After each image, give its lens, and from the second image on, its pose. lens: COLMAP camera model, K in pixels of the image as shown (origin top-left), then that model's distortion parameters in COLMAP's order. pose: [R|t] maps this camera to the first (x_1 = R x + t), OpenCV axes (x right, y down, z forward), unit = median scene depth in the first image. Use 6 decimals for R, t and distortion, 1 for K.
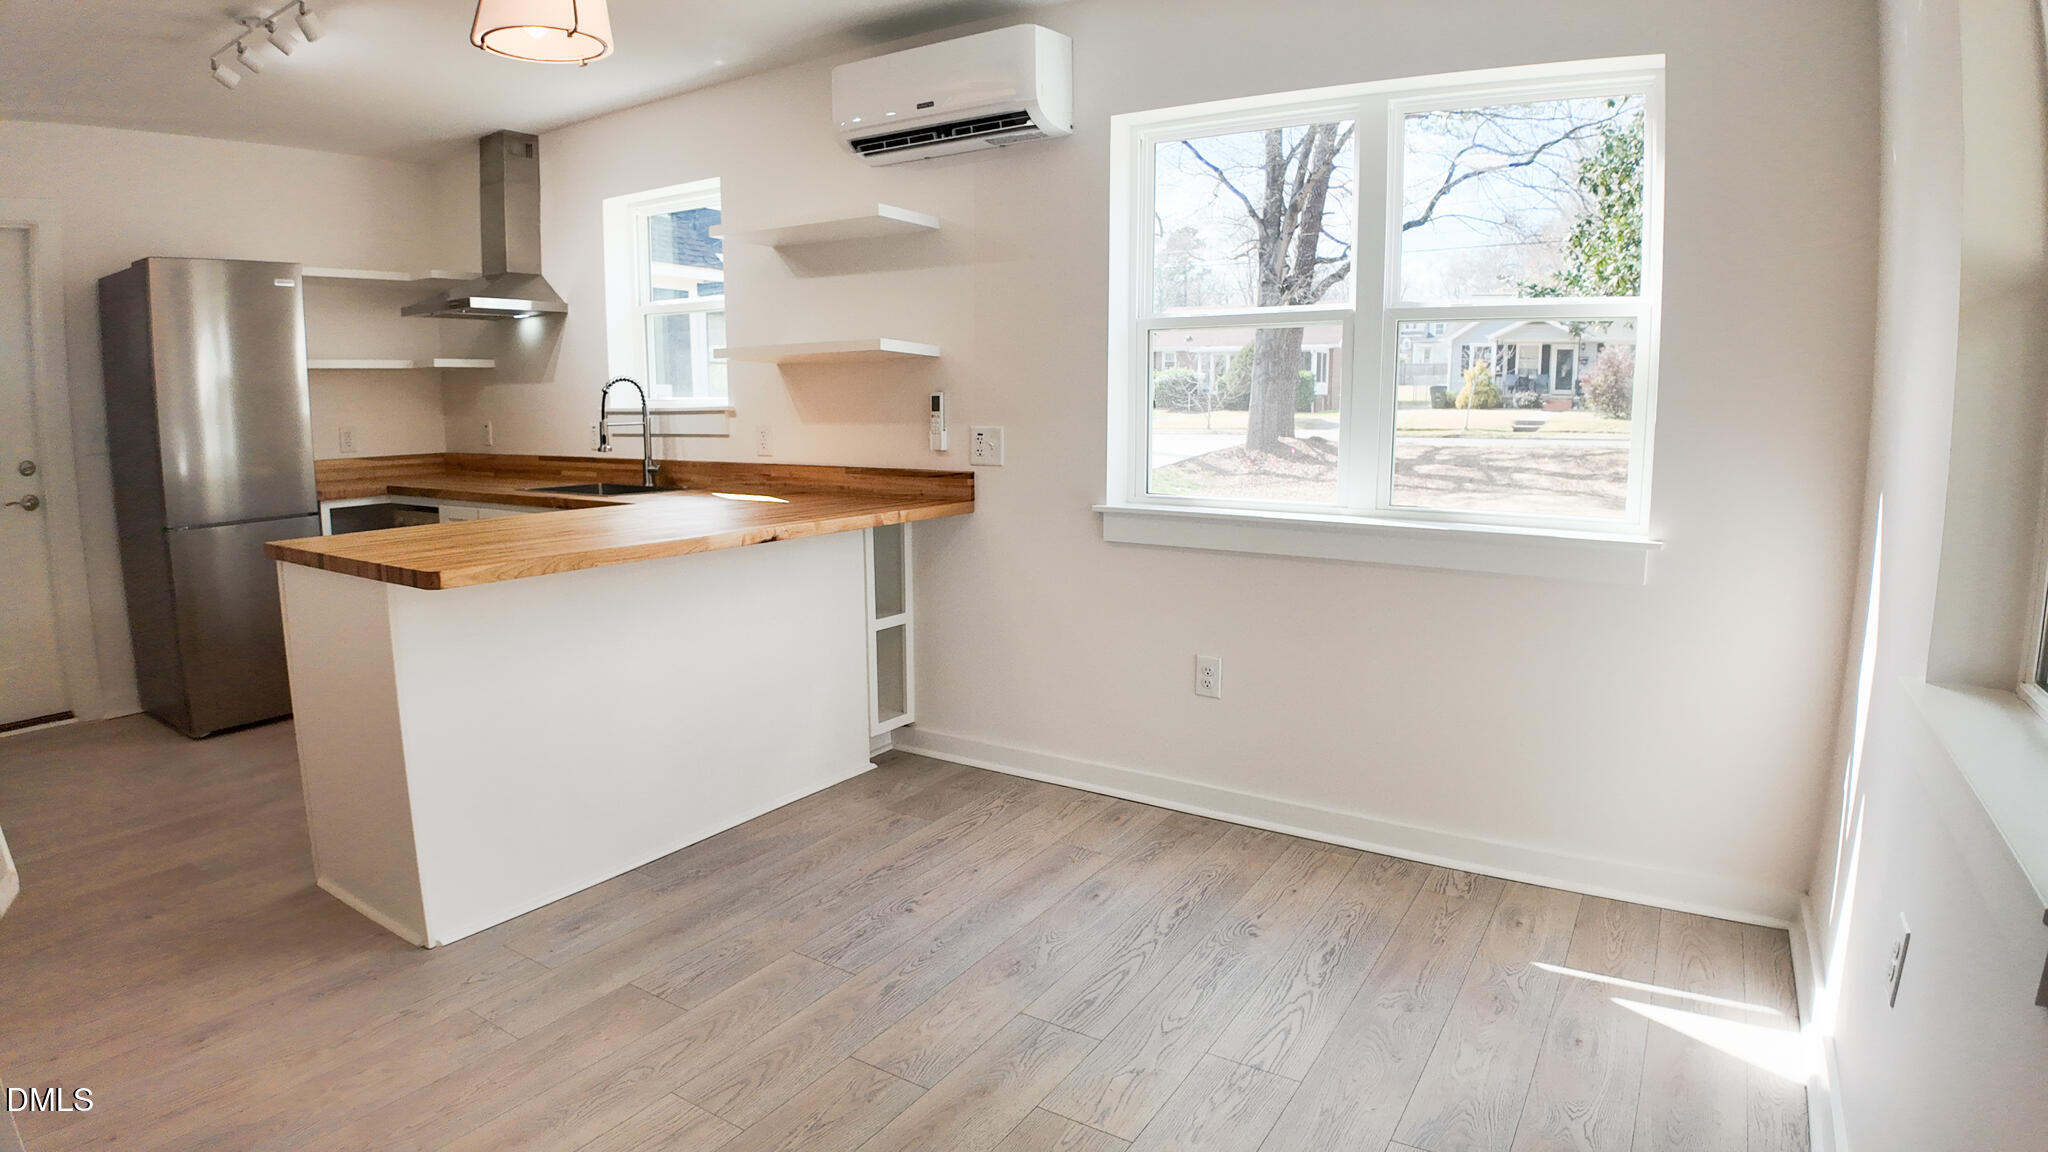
lens RADIAL K [[1102.3, 0, 1024.0], [0, 1102.3, 576.0], [0, 0, 1]] dist [-0.107985, 0.000039]
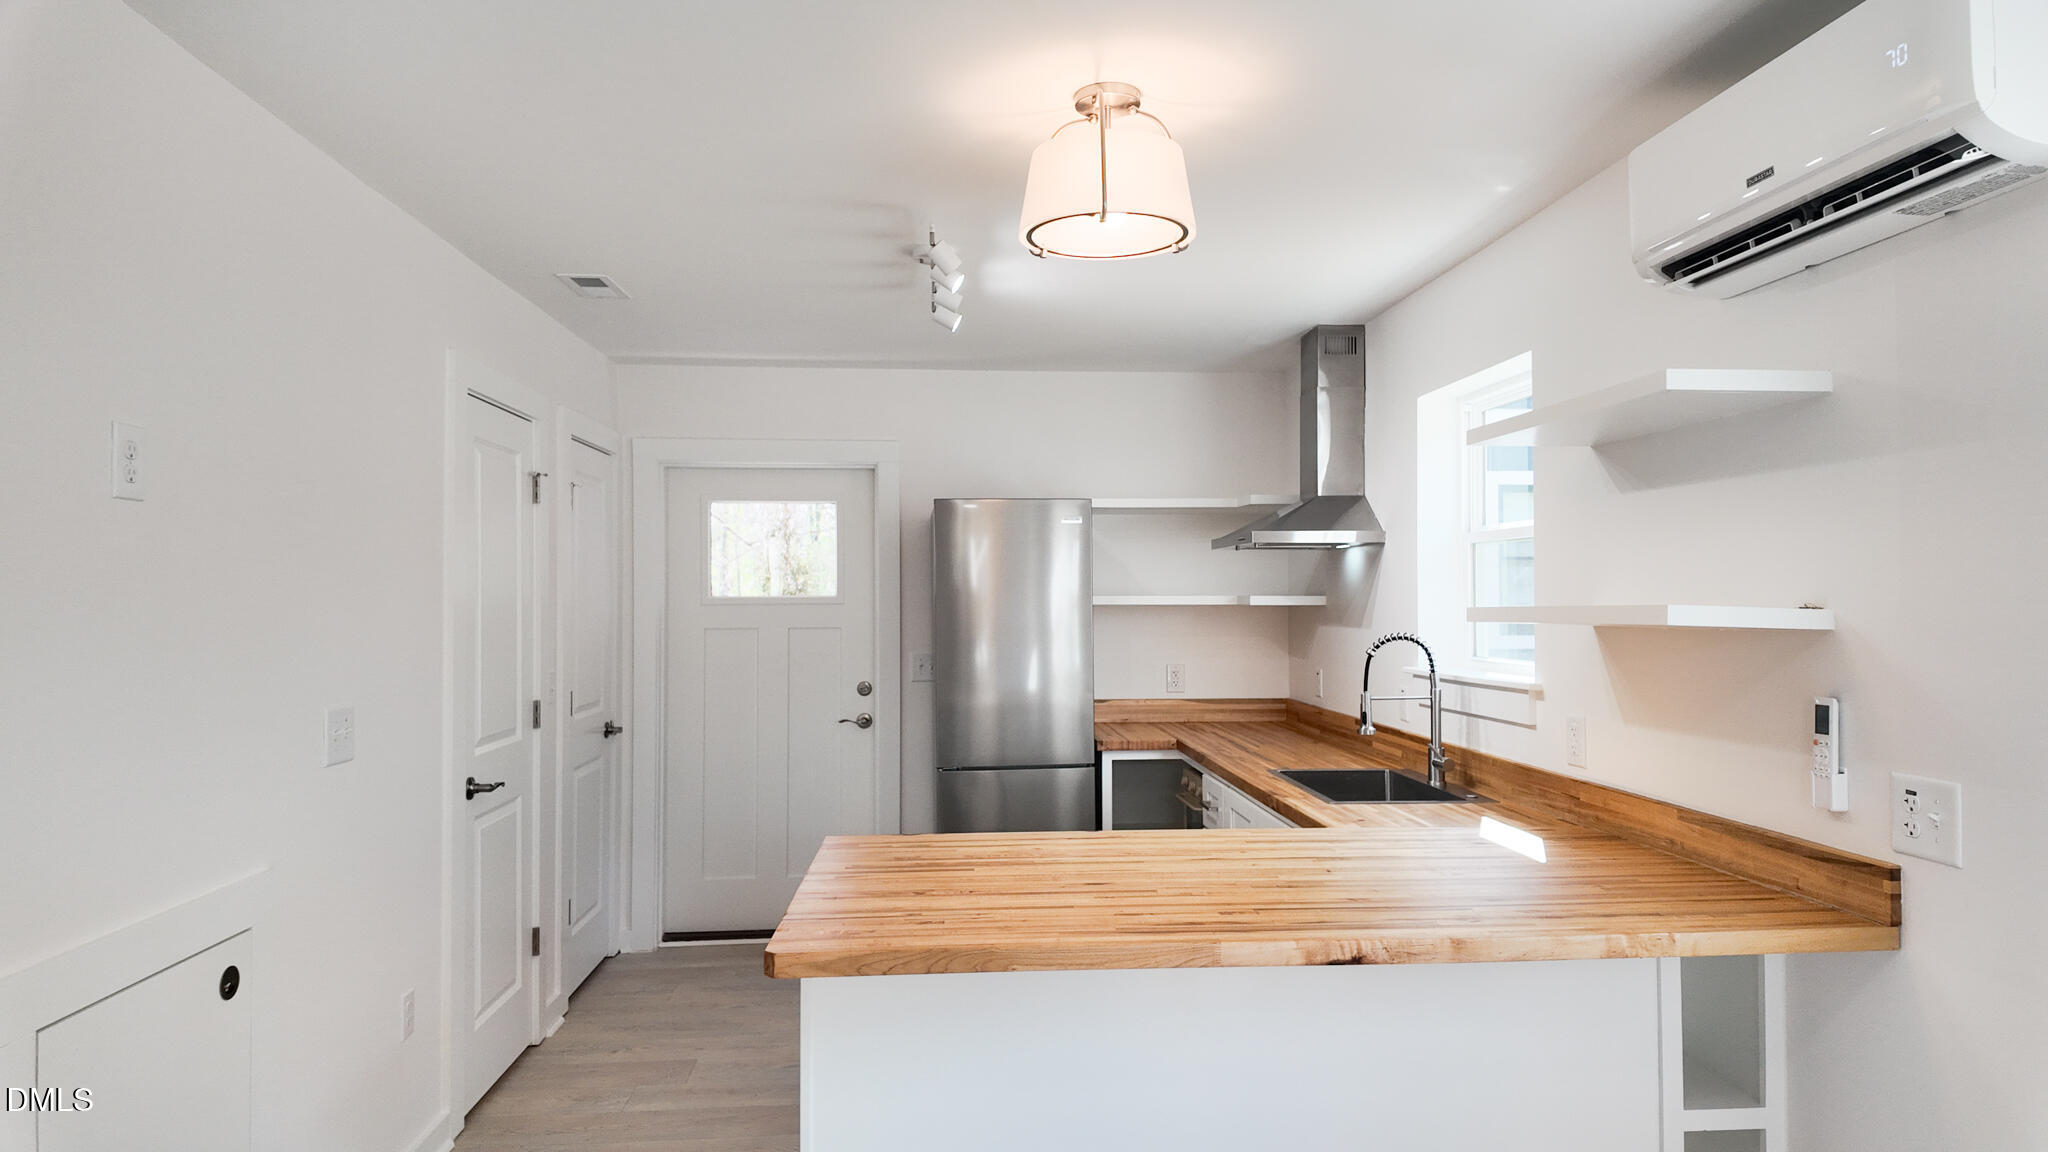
lens RADIAL K [[1206.4, 0, 1021.5], [0, 1206.4, 570.5], [0, 0, 1]] dist [0.004660, 0.000891]
pose [[0.609480, -0.015915, -0.792642, 0.121036], [-0.130164, 0.984223, -0.119847, -0.090317], [0.782043, 0.176217, 0.597792, 0.285650]]
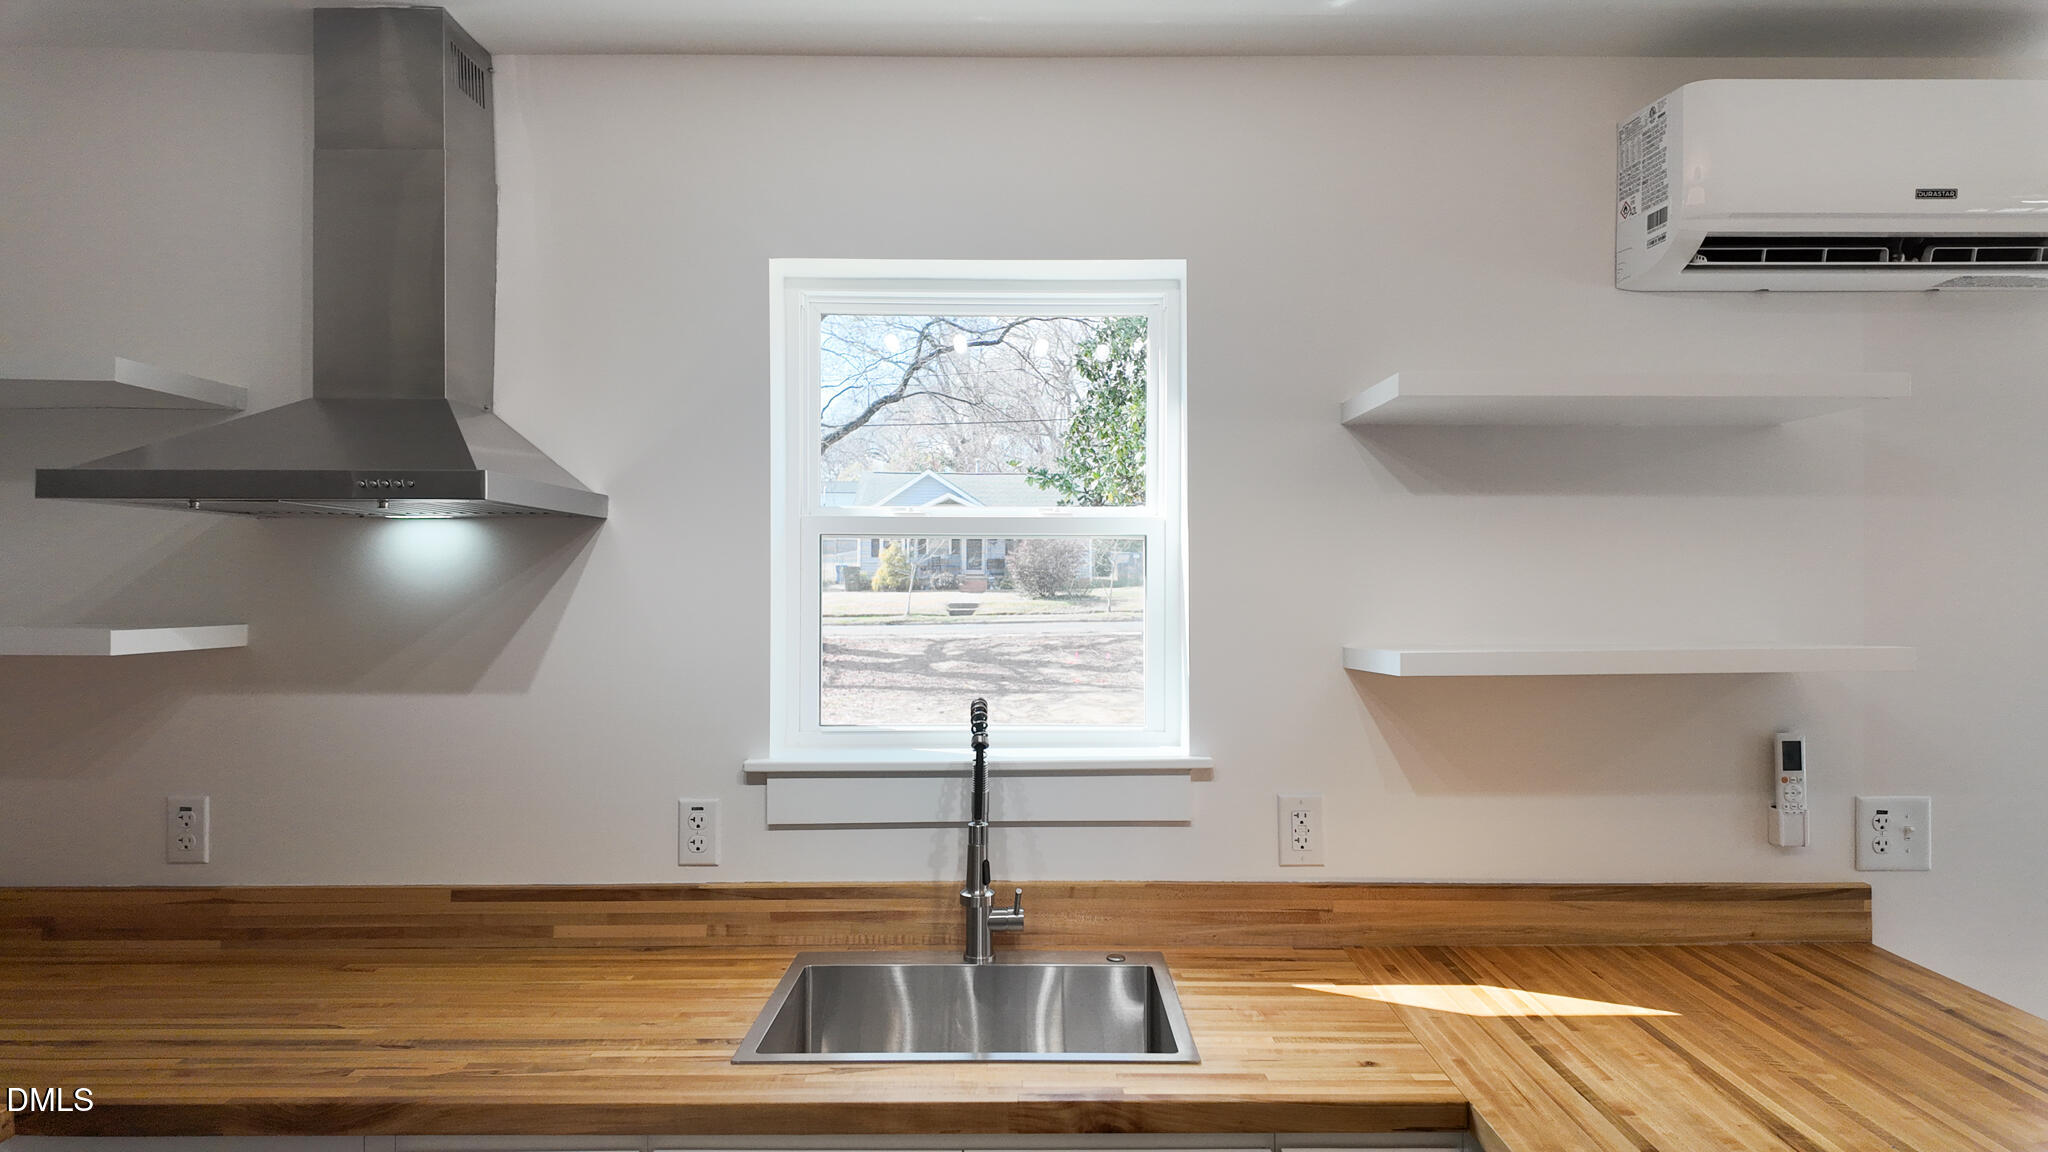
lens RADIAL K [[1194.2, 0, 1019.8], [0, 1194.2, 561.5], [0, 0, 1]] dist [0.013604, 0.000142]
pose [[0.831585, 0.008241, 0.555337, -0.580339], [0.085953, 0.985934, -0.143340, -0.164514], [-0.548706, 0.166932, 0.819179, 0.599819]]
